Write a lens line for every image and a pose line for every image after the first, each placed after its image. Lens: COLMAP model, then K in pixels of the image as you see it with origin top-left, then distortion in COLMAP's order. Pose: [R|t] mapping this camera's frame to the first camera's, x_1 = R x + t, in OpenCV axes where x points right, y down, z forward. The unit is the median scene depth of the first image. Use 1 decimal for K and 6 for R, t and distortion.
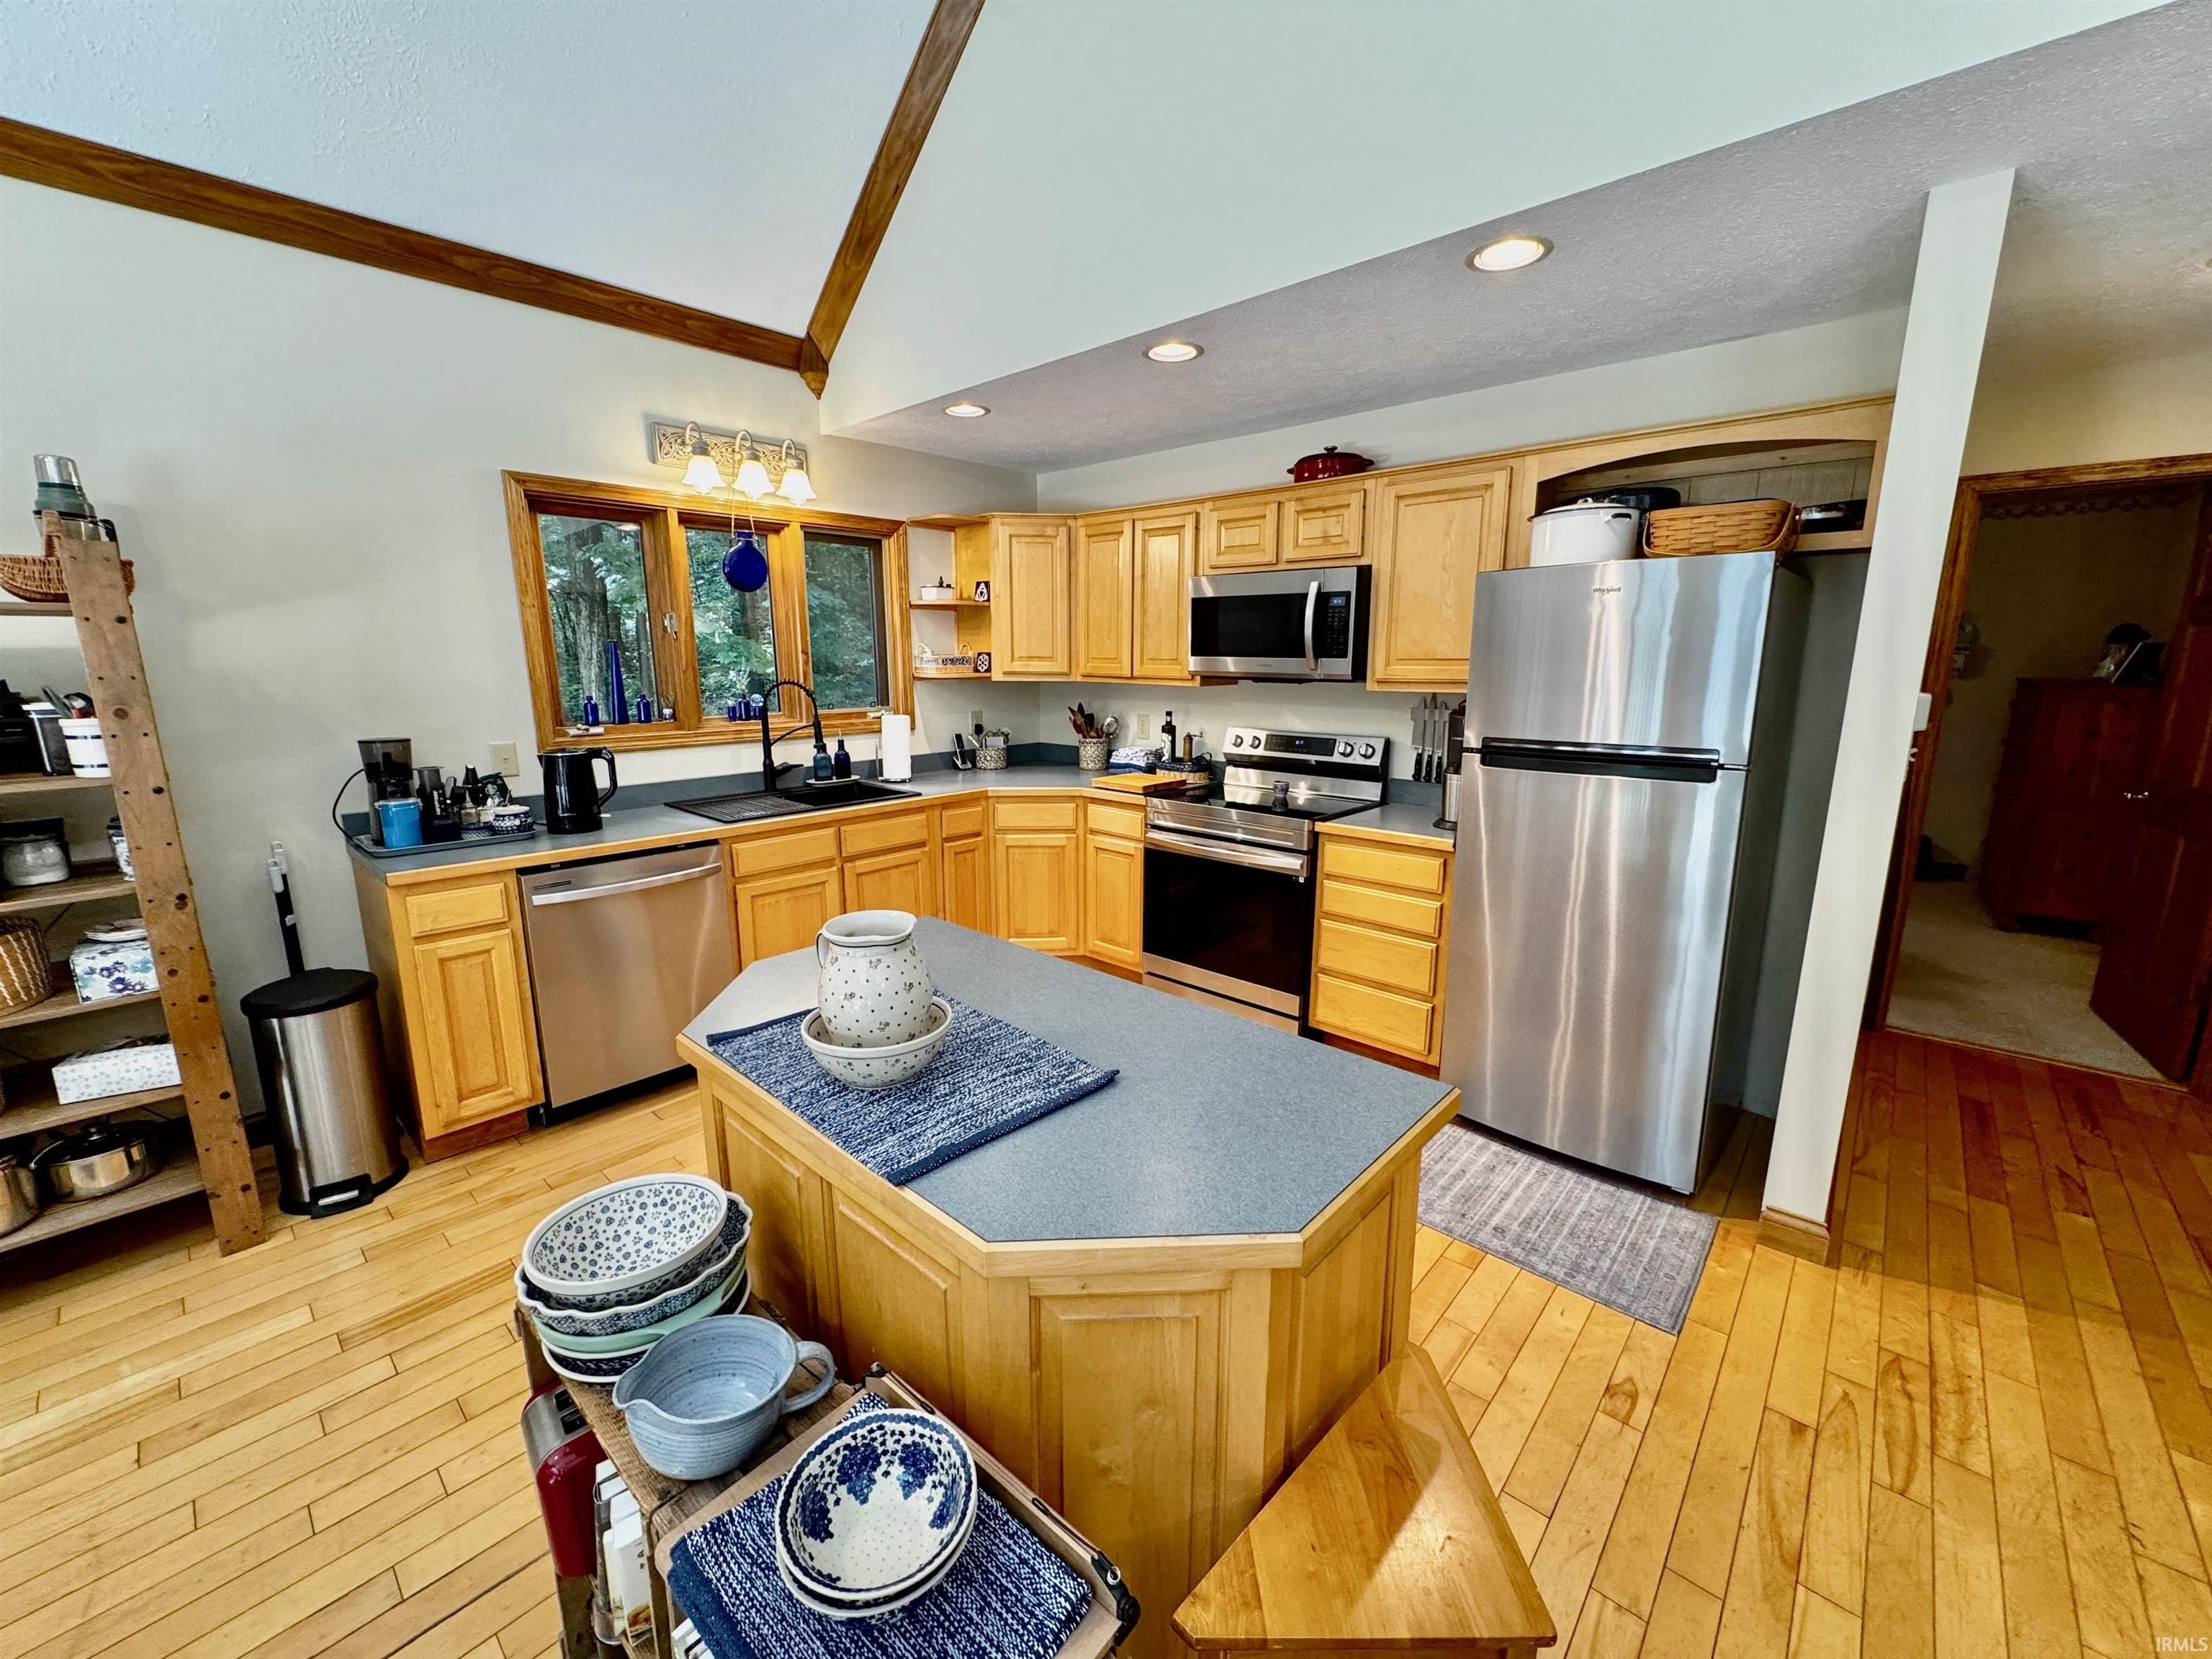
lens RADIAL K [[875.8, 0, 1106.0], [0, 875.8, 829.5], [0, 0, 1]] dist [0.000481, 0.000004]
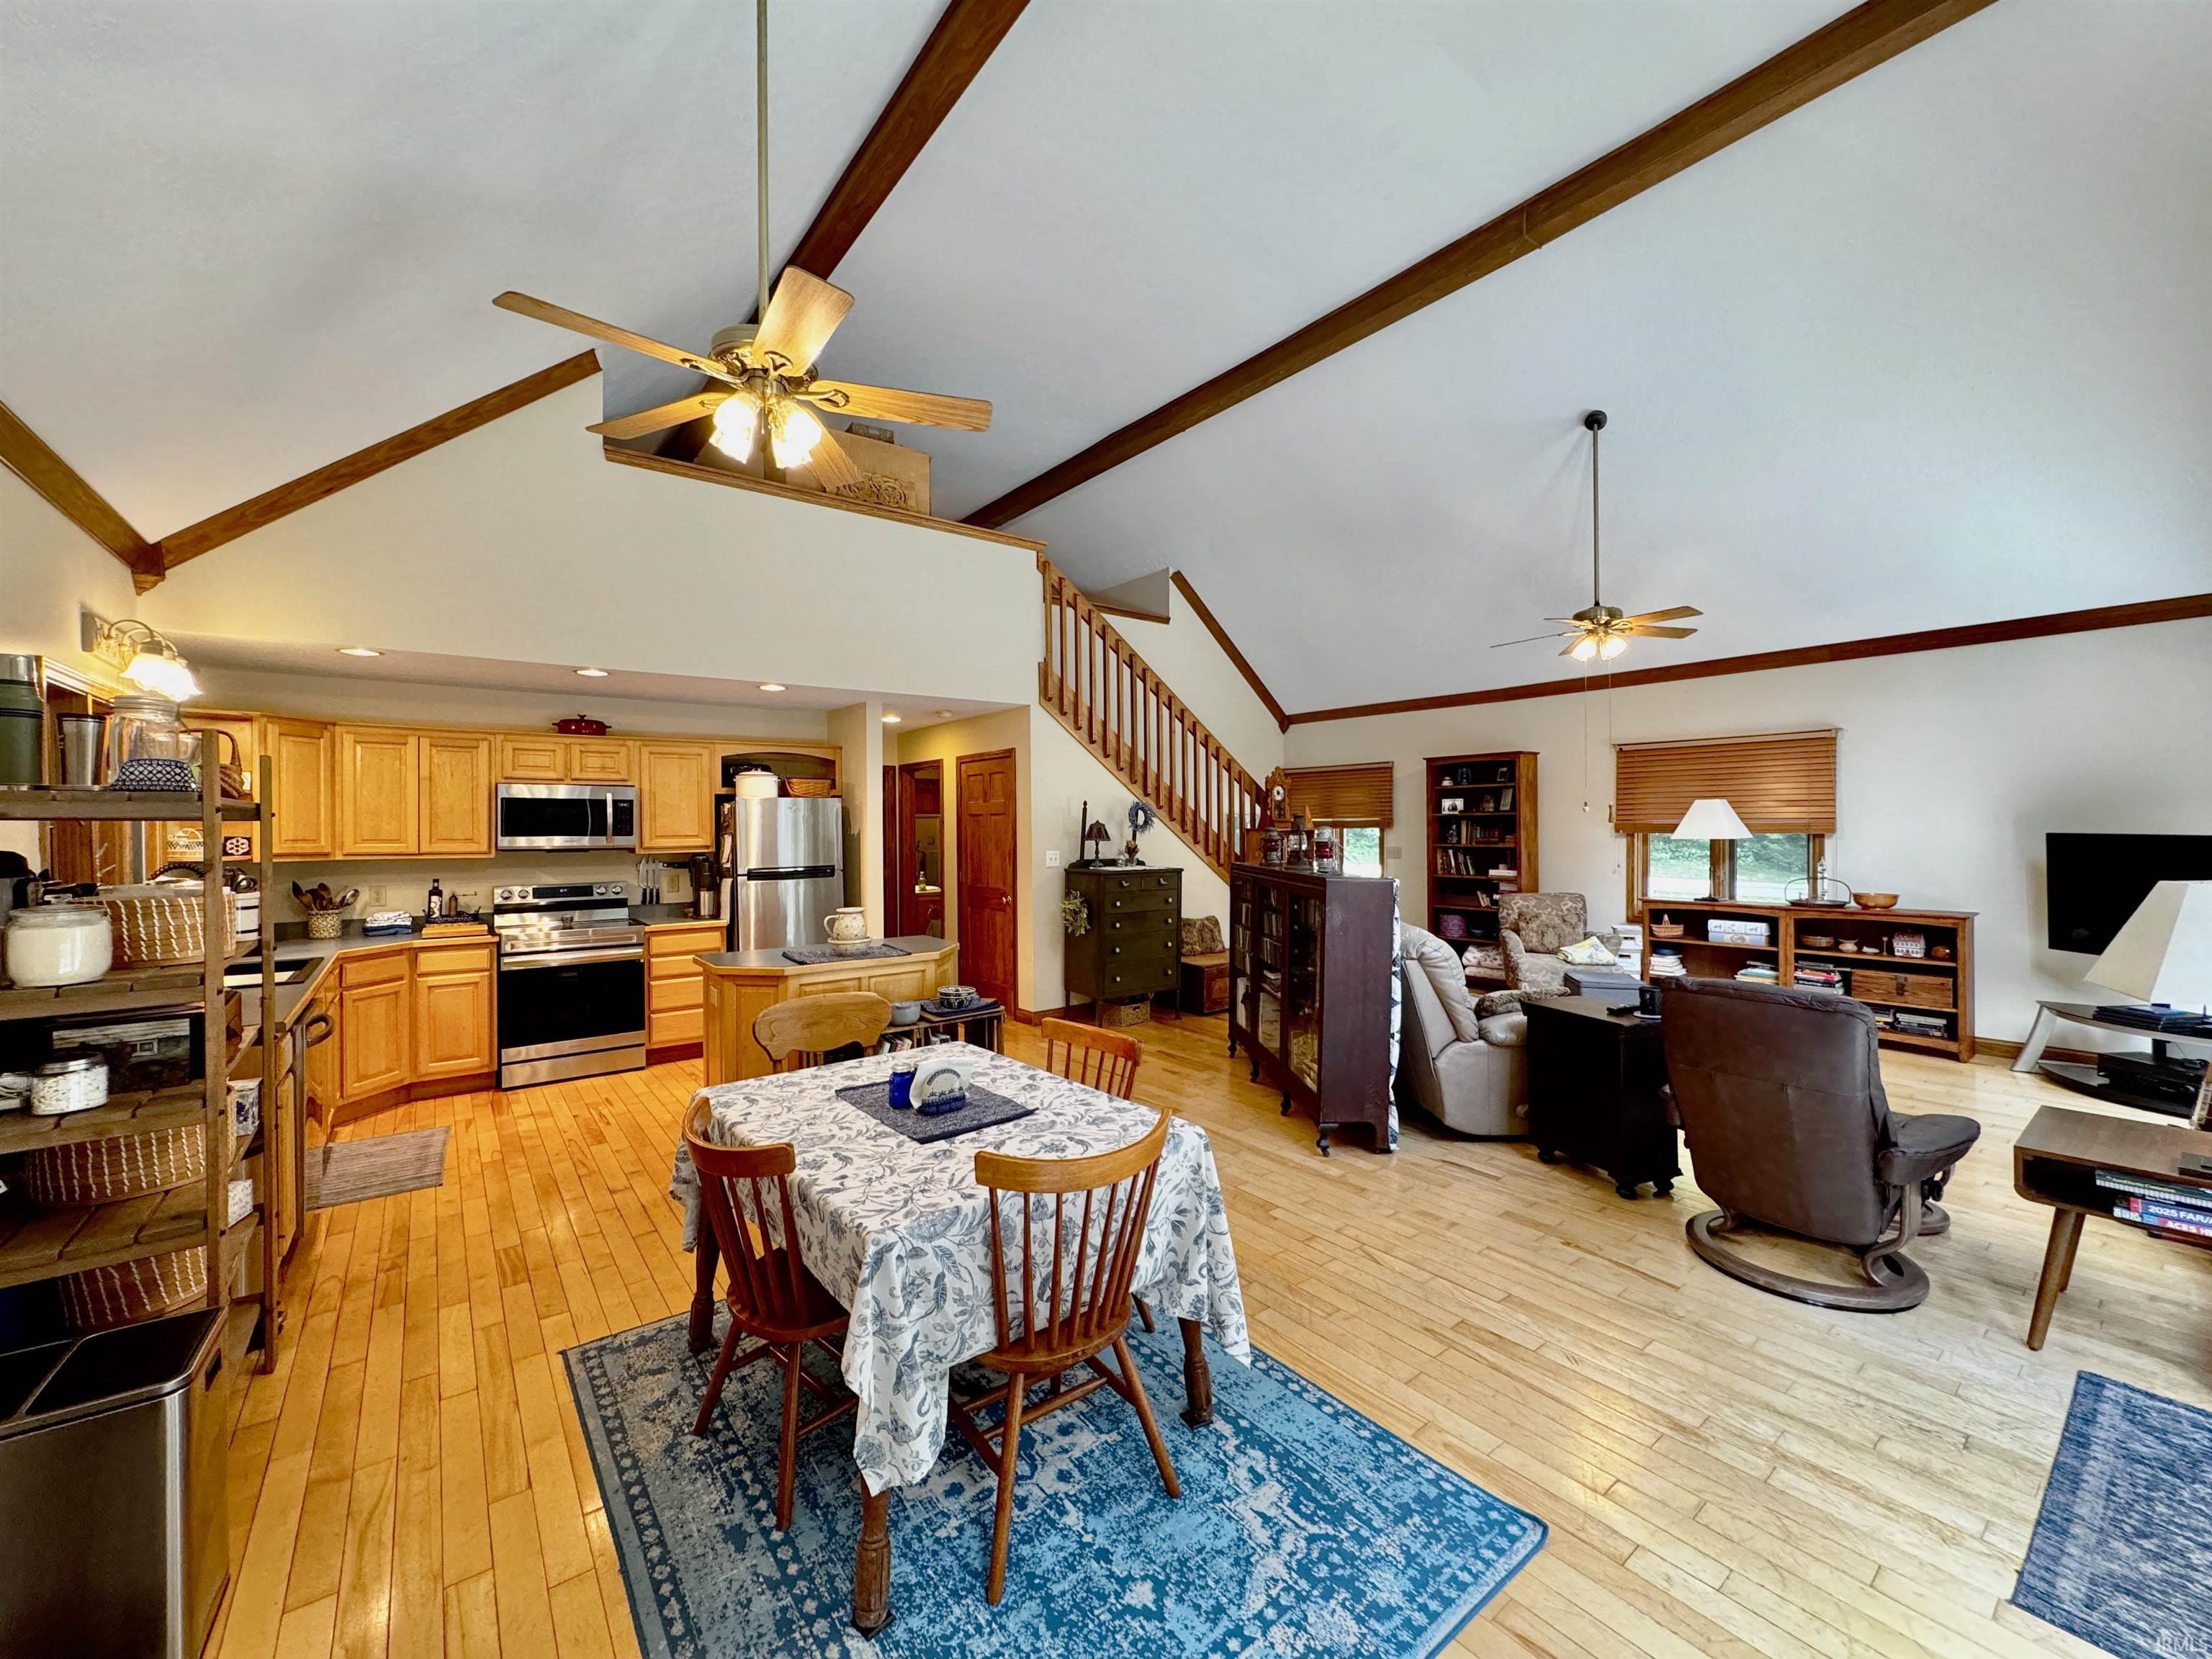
lens RADIAL K [[875.8, 0, 1106.0], [0, 875.8, 829.5], [0, 0, 1]] dist [0.000481, 0.000004]
pose [[0.167096, 0.000223, 0.985941, -1.310884], [0.203775, 0.978401, -0.034757, 0.050456], [-0.964653, 0.206718, 0.163442, -0.227897]]
